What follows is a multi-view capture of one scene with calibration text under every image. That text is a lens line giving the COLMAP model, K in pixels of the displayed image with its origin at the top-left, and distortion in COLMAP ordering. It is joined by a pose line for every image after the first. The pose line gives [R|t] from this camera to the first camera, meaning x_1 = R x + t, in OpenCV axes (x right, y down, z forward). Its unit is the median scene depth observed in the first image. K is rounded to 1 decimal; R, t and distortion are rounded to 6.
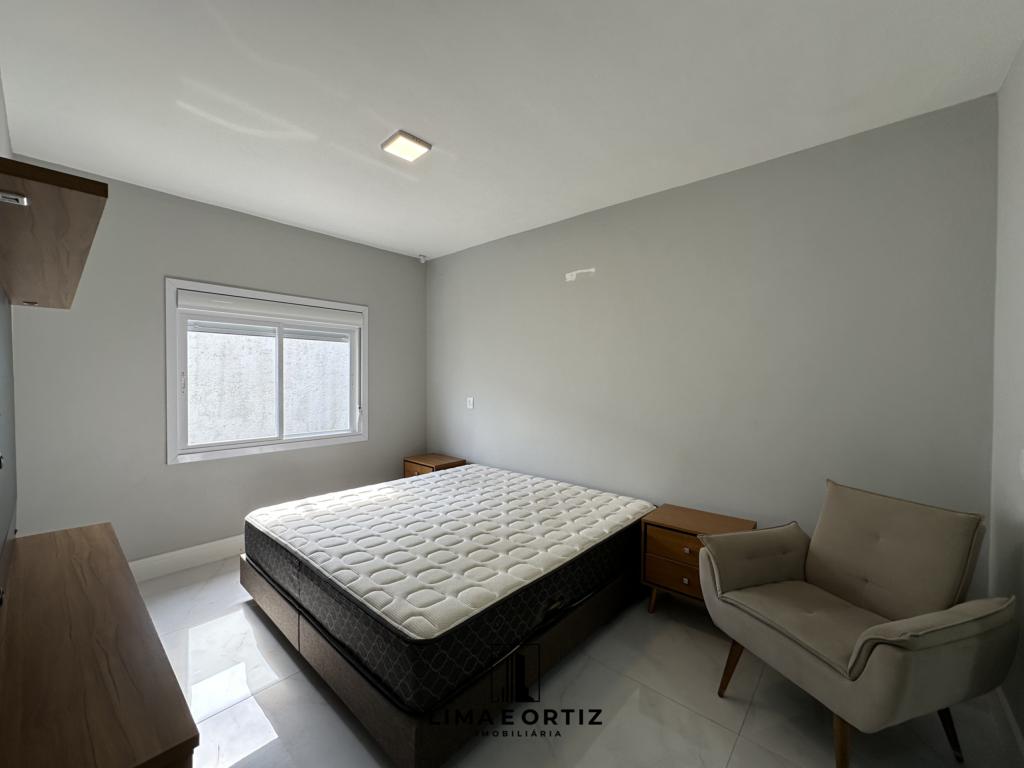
lens RADIAL K [[408.5, 0, 509.4], [0, 408.5, 380.9], [0, 0, 1]] dist [-0.004536, 0.000862]
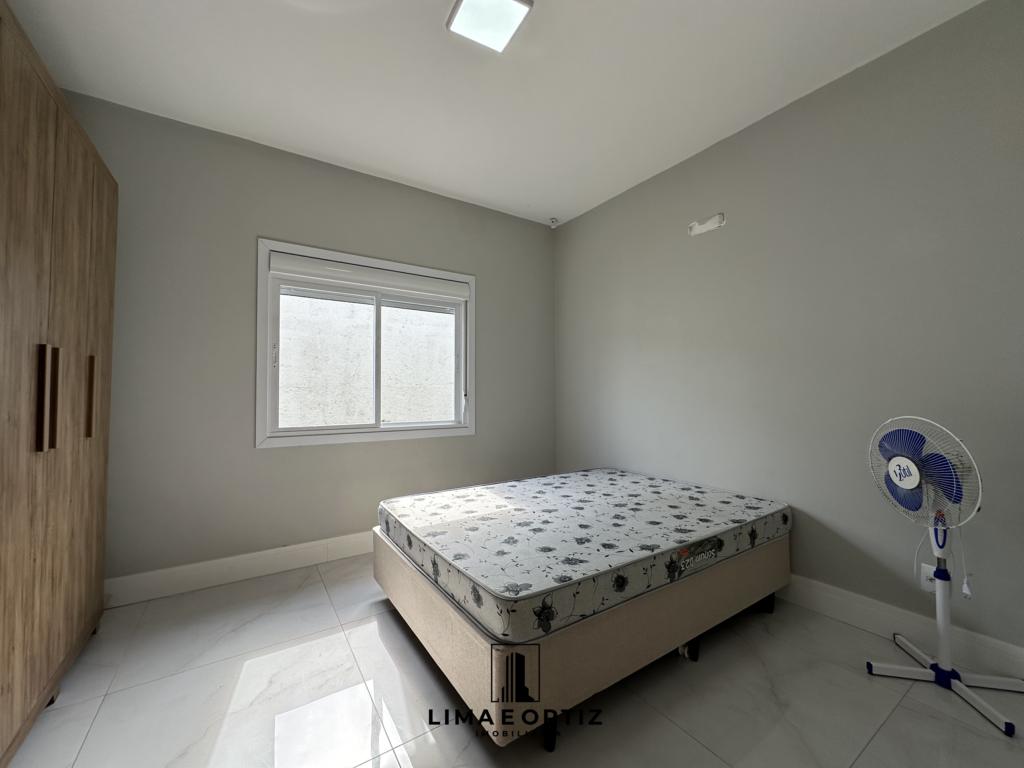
lens RADIAL K [[408.5, 0, 507.9], [0, 408.5, 384.3], [0, 0, 1]] dist [-0.004536, 0.000862]
pose [[0.963956, -0.010420, -0.265859, -0.067375], [0.002483, 0.999542, -0.030170, 0.079568], [0.266051, 0.028423, 0.963540, 0.242437]]
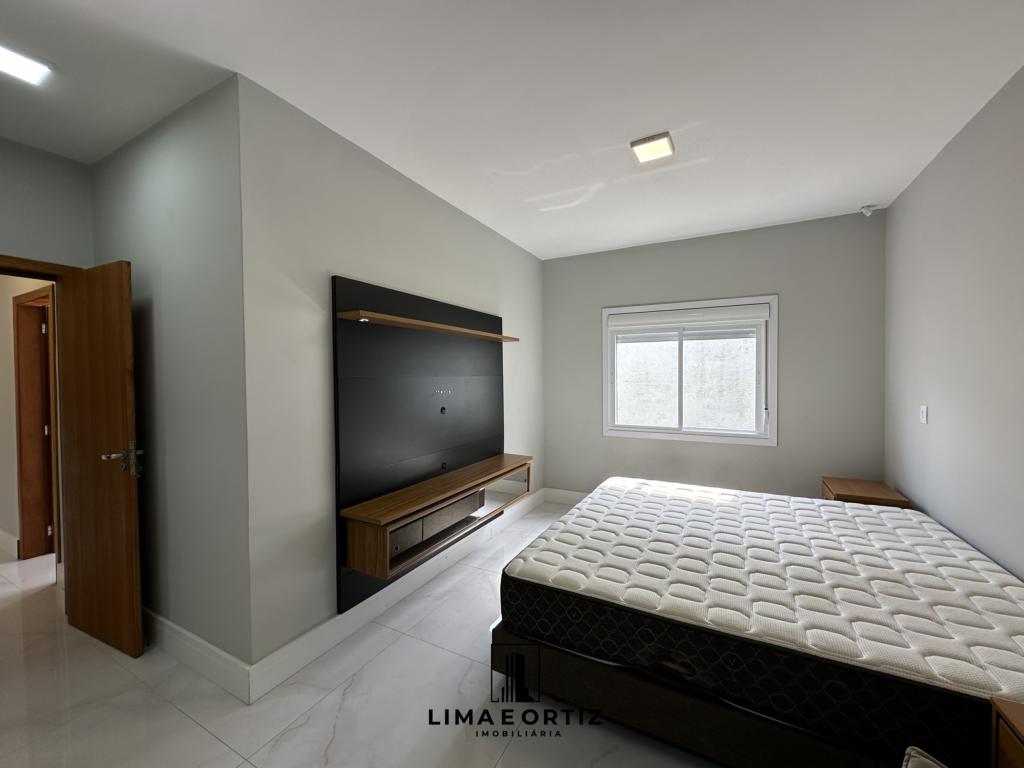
lens RADIAL K [[408.5, 0, 517.1], [0, 408.5, 380.5], [0, 0, 1]] dist [-0.004536, 0.000862]
pose [[0.241230, 0.005021, -0.970455, 0.431215], [-0.002284, 0.999987, 0.004606, 0.000388], [0.970465, 0.001105, 0.241238, 0.282421]]
